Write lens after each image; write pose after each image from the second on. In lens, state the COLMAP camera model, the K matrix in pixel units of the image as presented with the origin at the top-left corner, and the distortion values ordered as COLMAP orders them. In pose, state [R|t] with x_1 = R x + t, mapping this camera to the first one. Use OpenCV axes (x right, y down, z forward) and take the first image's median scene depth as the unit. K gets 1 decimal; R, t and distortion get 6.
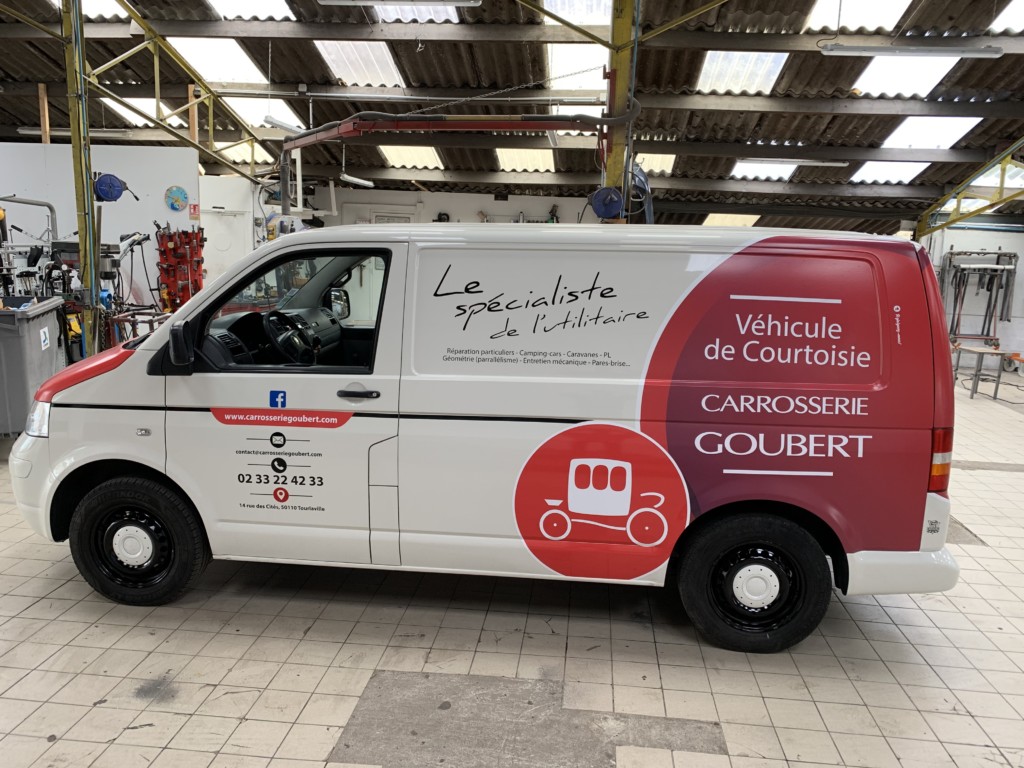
lens RADIAL K [[781.1, 0, 478.2], [0, 781.1, 382.4], [0, 0, 1]] dist [0.174515, -0.294956]
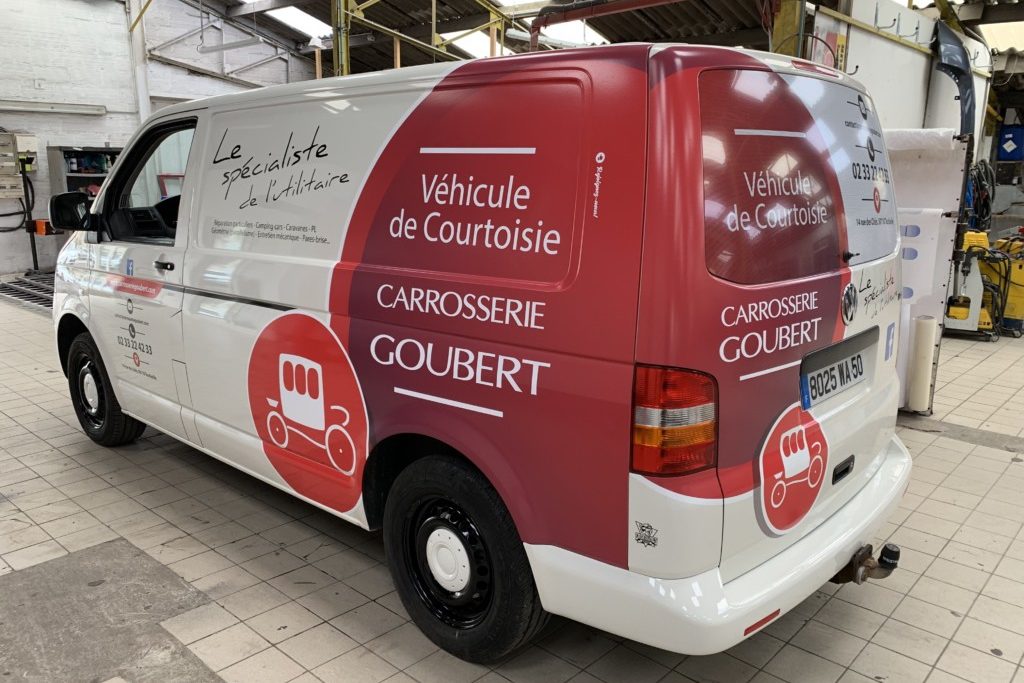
lens RADIAL K [[781.6, 0, 512.0], [0, 781.6, 341.5], [0, 0, 1]] dist [0.085056, -0.004555]
pose [[0.787239, 0.102674, -0.608040, 0.837279], [-0.095577, 0.994441, 0.044177, 0.024886], [0.609196, 0.023337, 0.792677, 0.490725]]
